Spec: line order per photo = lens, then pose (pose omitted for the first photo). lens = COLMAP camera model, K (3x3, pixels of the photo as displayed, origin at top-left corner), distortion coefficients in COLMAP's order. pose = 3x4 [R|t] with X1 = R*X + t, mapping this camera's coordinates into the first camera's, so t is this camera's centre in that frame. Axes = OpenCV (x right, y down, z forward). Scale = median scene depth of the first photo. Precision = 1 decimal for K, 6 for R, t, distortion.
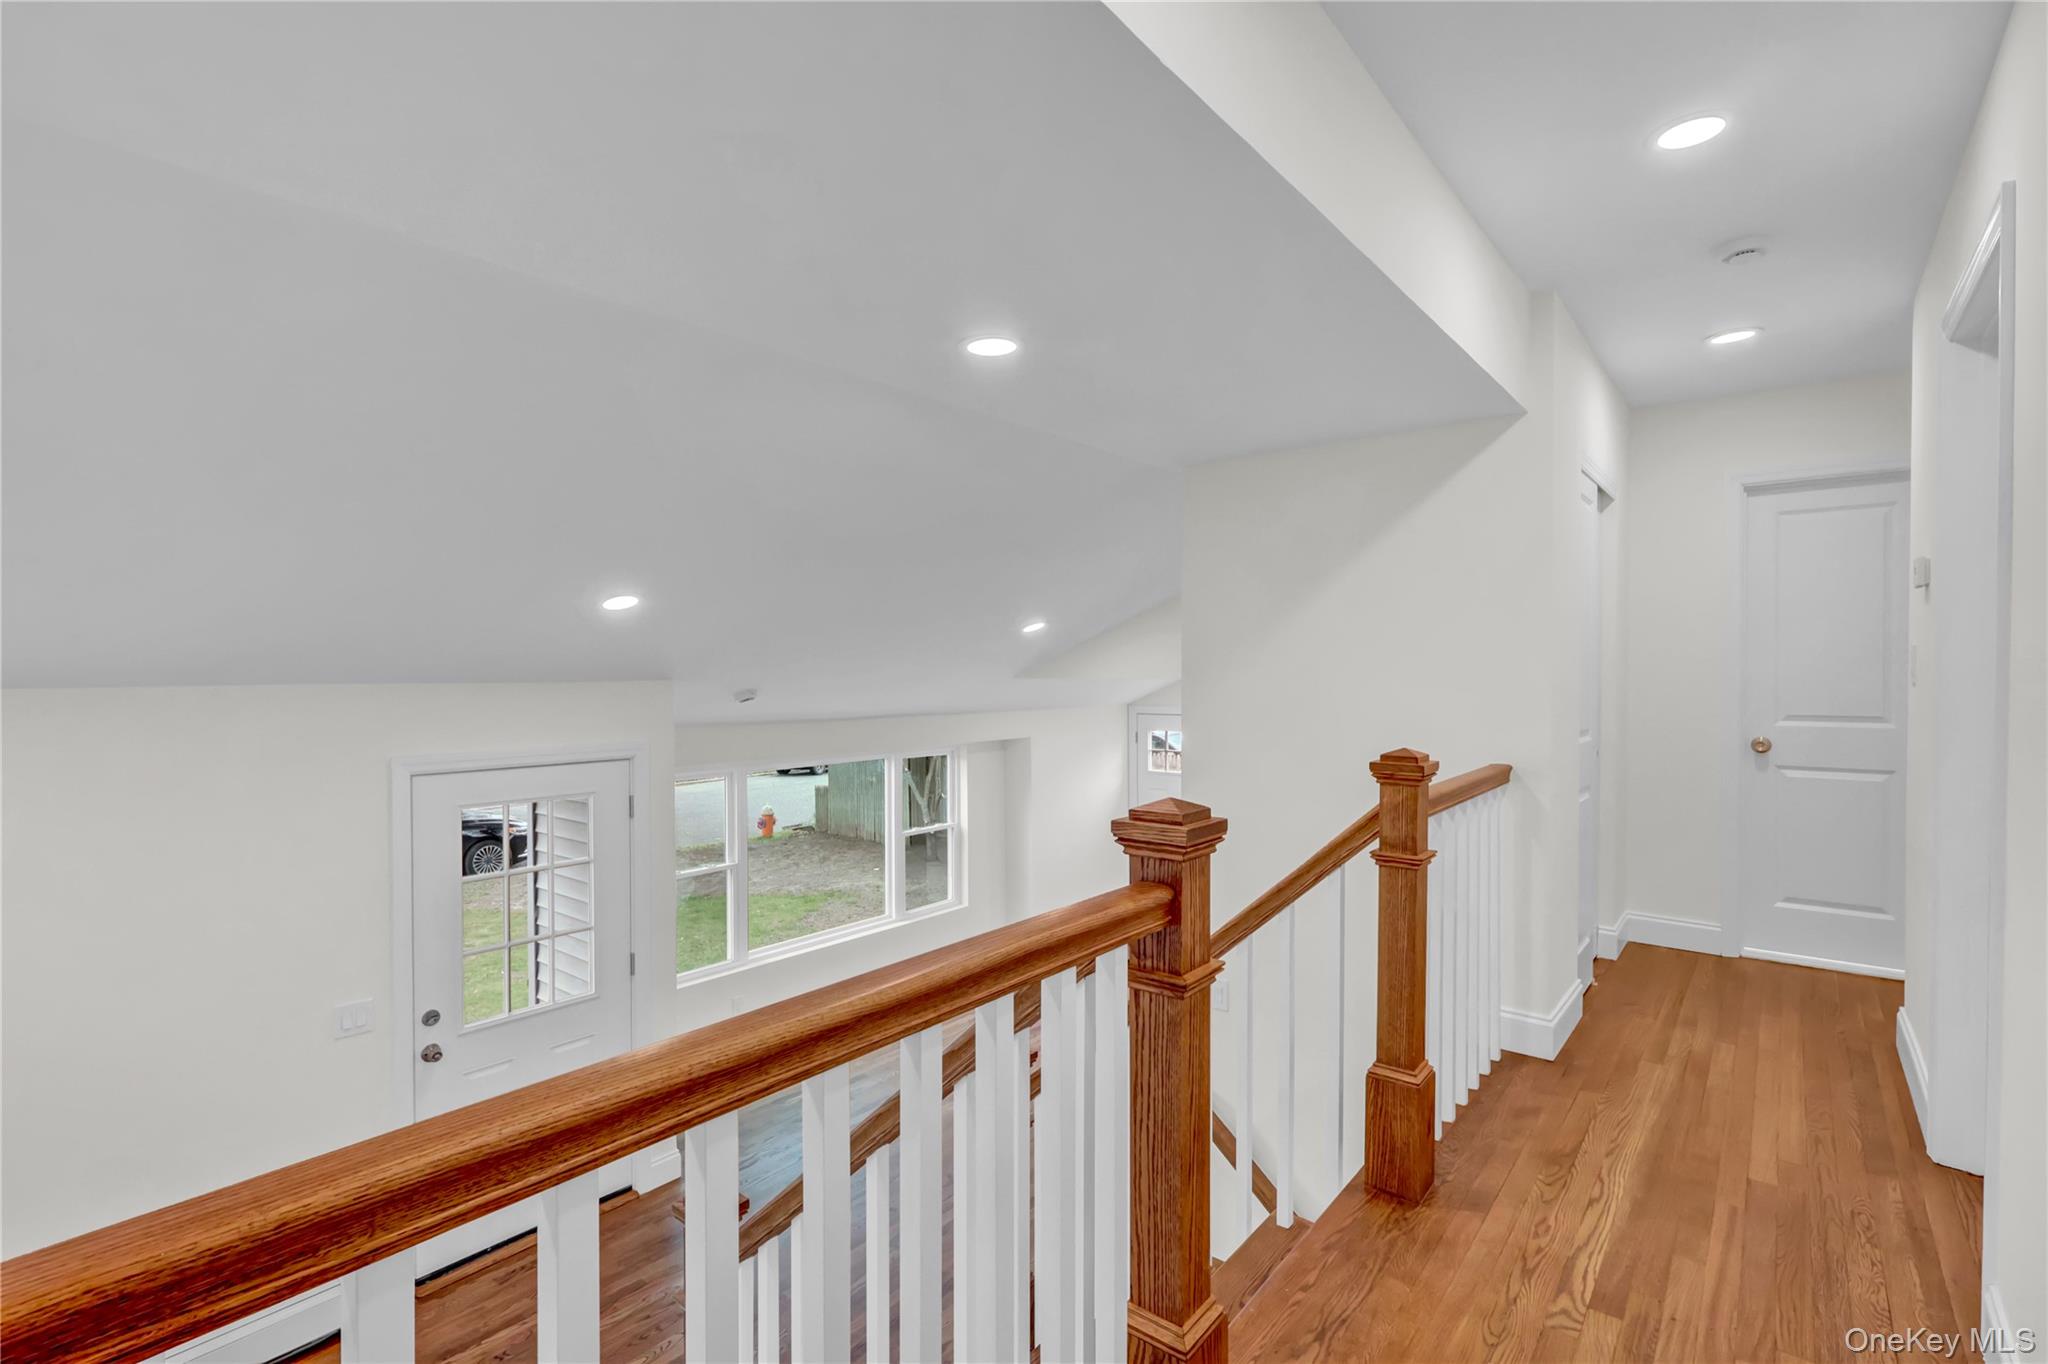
lens RADIAL K [[947.1, 0, 1014.5], [0, 947.1, 675.8], [0, 0, 1]] dist [-0.003555, -0.001273]
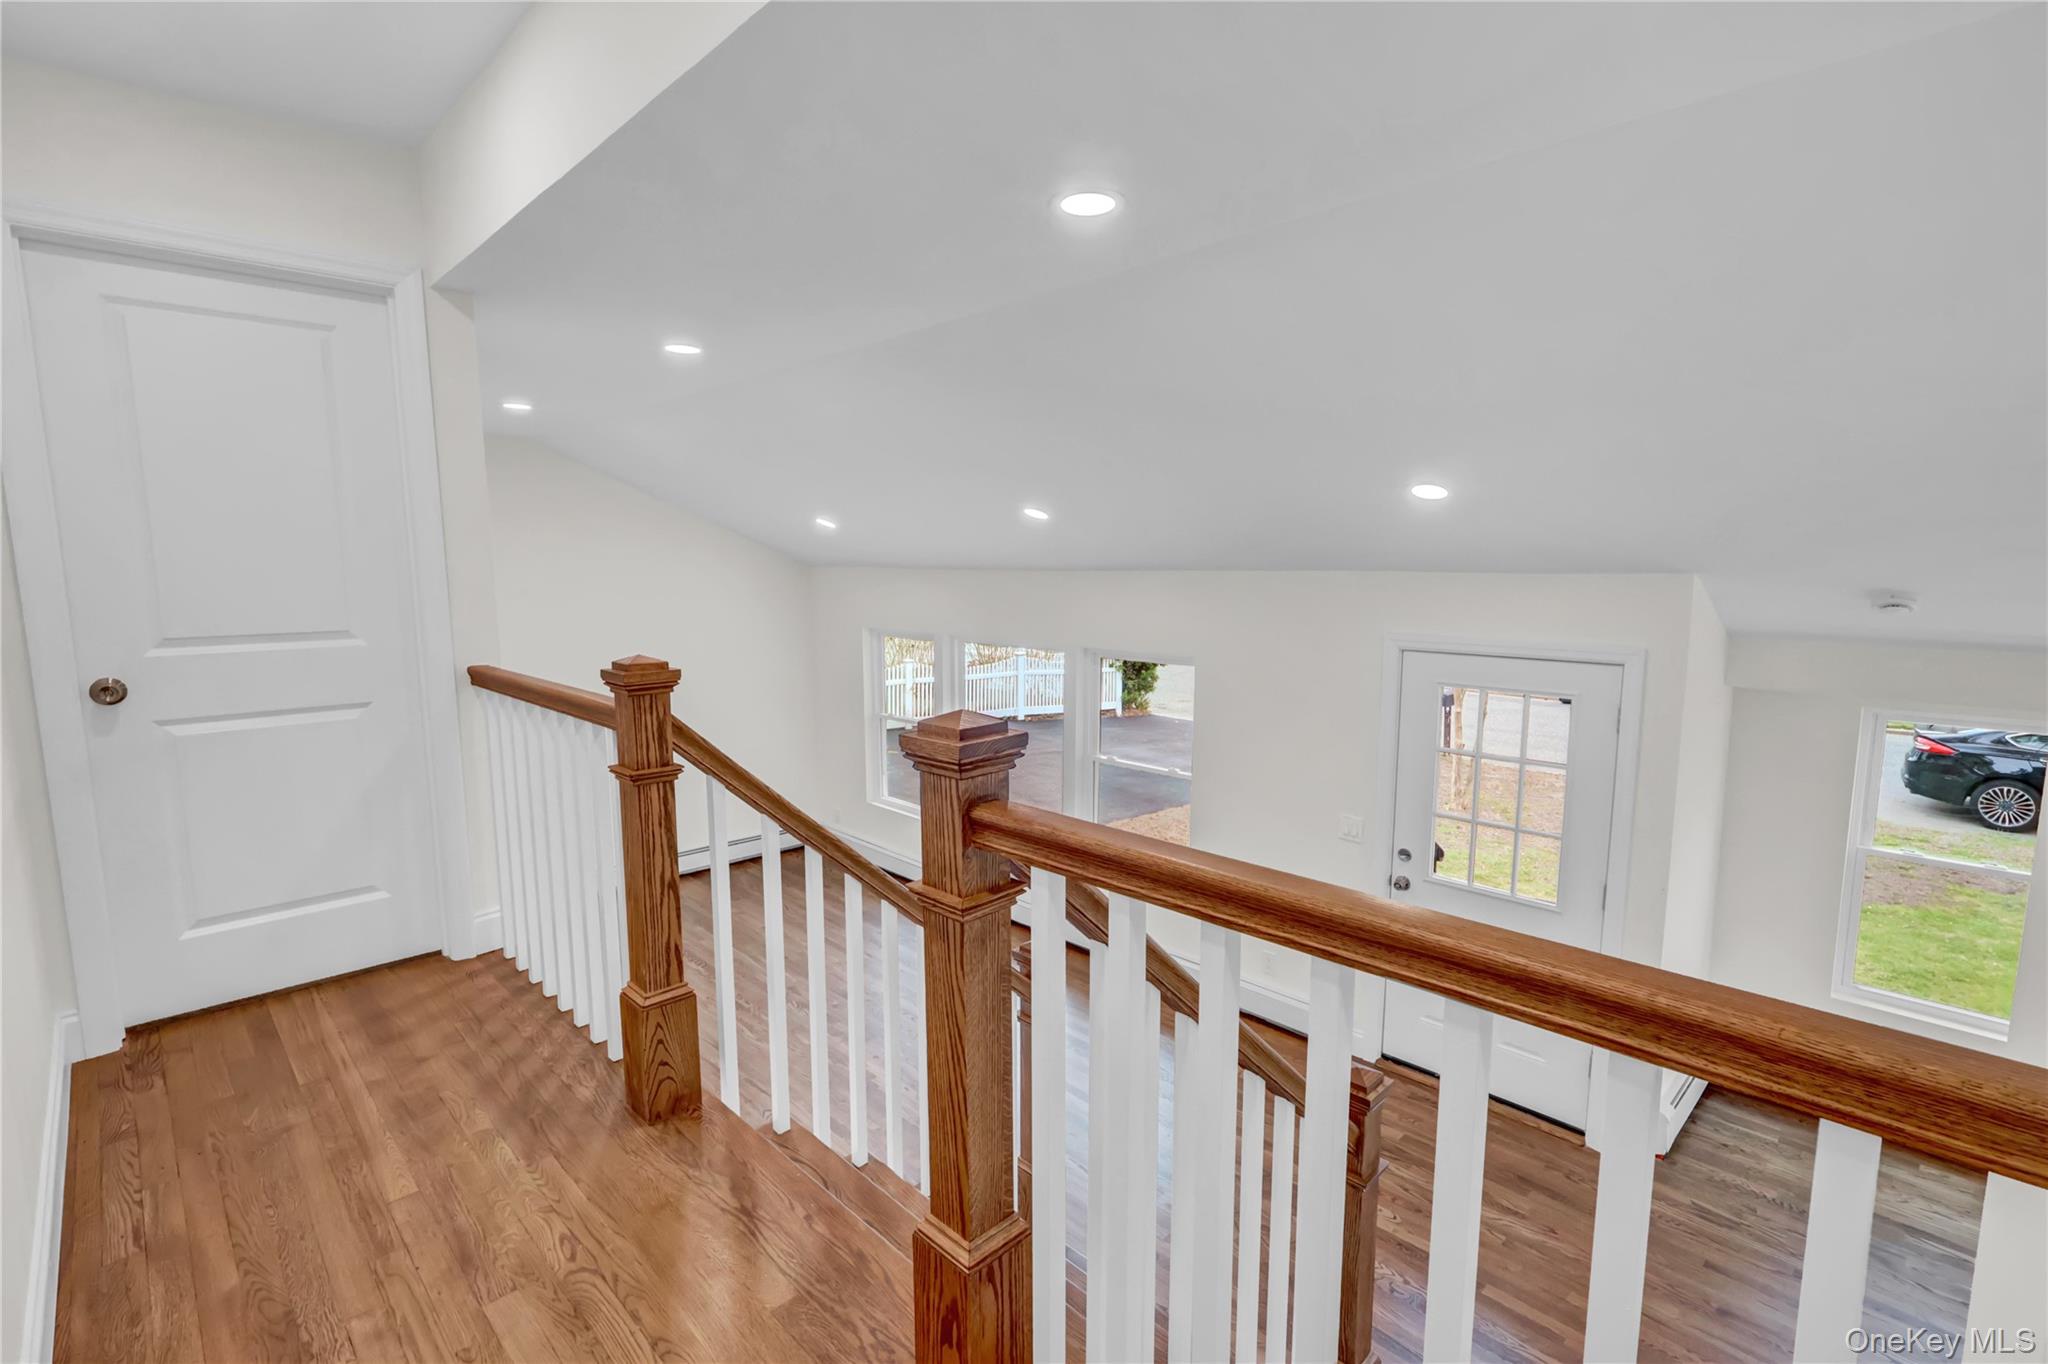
lens RADIAL K [[947.1, 0, 1014.5], [0, 947.1, 675.8], [0, 0, 1]] dist [-0.003555, -0.001273]
pose [[-0.119996, 0.135765, -0.983447, 0.784779], [-0.002019, 0.990570, 0.136995, -0.028795], [0.992772, 0.018424, -0.118590, 0.886070]]
